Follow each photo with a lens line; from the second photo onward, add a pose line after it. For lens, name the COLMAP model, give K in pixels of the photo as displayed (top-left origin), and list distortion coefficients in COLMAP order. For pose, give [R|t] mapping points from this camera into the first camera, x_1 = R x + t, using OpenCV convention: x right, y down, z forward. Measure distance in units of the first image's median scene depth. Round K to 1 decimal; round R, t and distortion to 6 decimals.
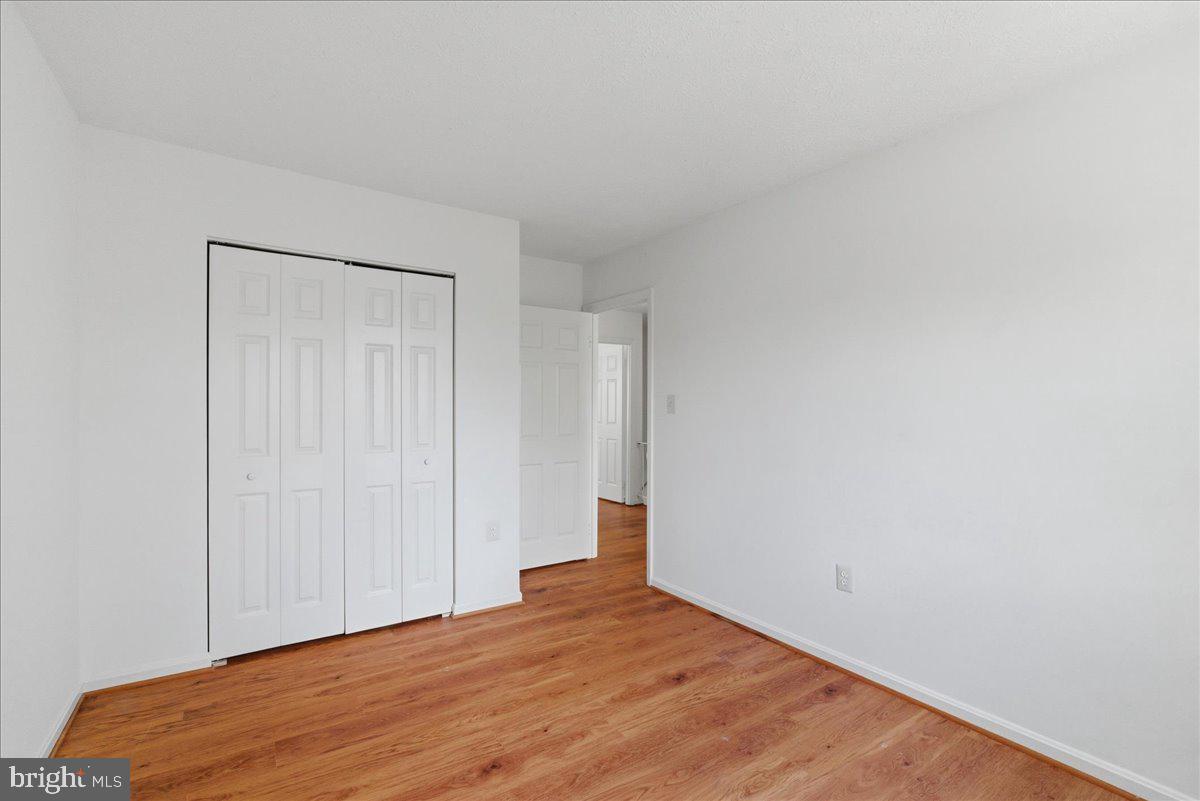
lens RADIAL K [[537.4, 0, 600.0], [0, 537.4, 400.5], [0, 0, 1]] dist [-0.020637, 0.006610]
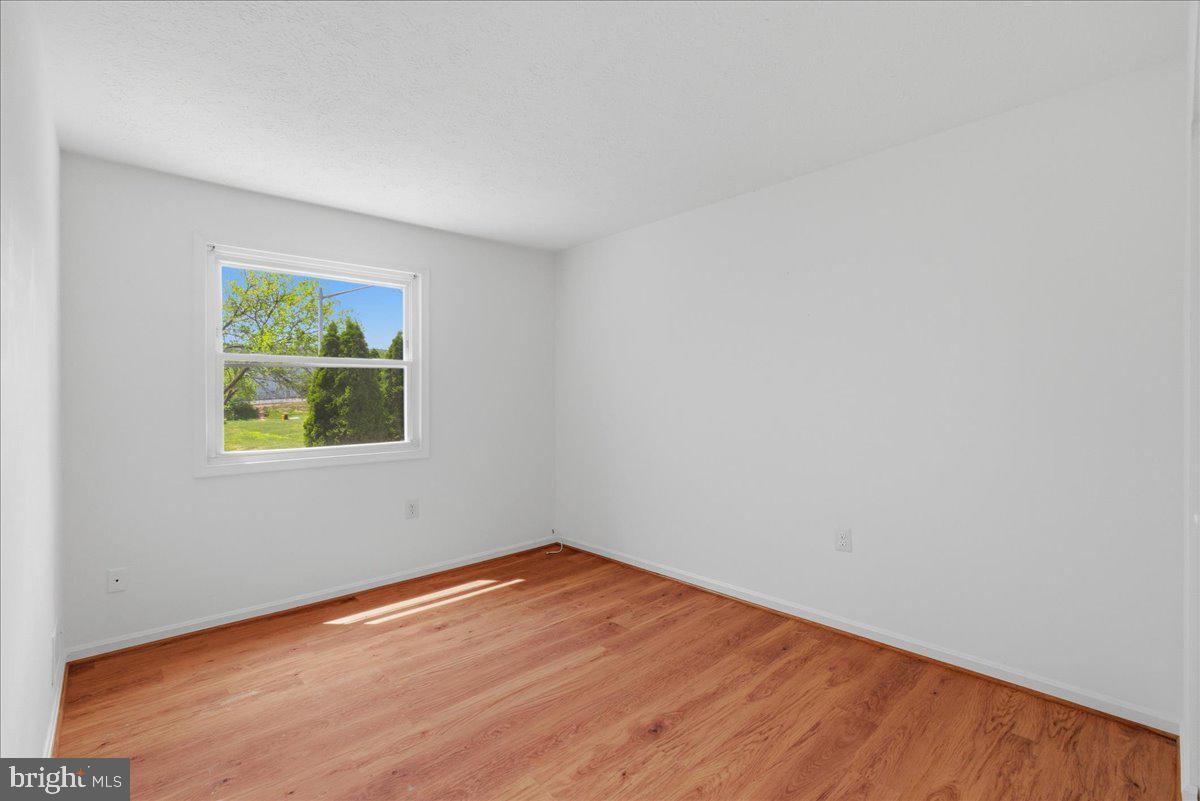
lens RADIAL K [[537.4, 0, 600.0], [0, 537.4, 400.5], [0, 0, 1]] dist [-0.020637, 0.006610]
pose [[-0.988448, 0.000636, -0.151557, 0.067109], [0.000410, 0.999999, 0.001526, 0.019297], [0.151558, 0.001446, -0.988447, 1.891590]]
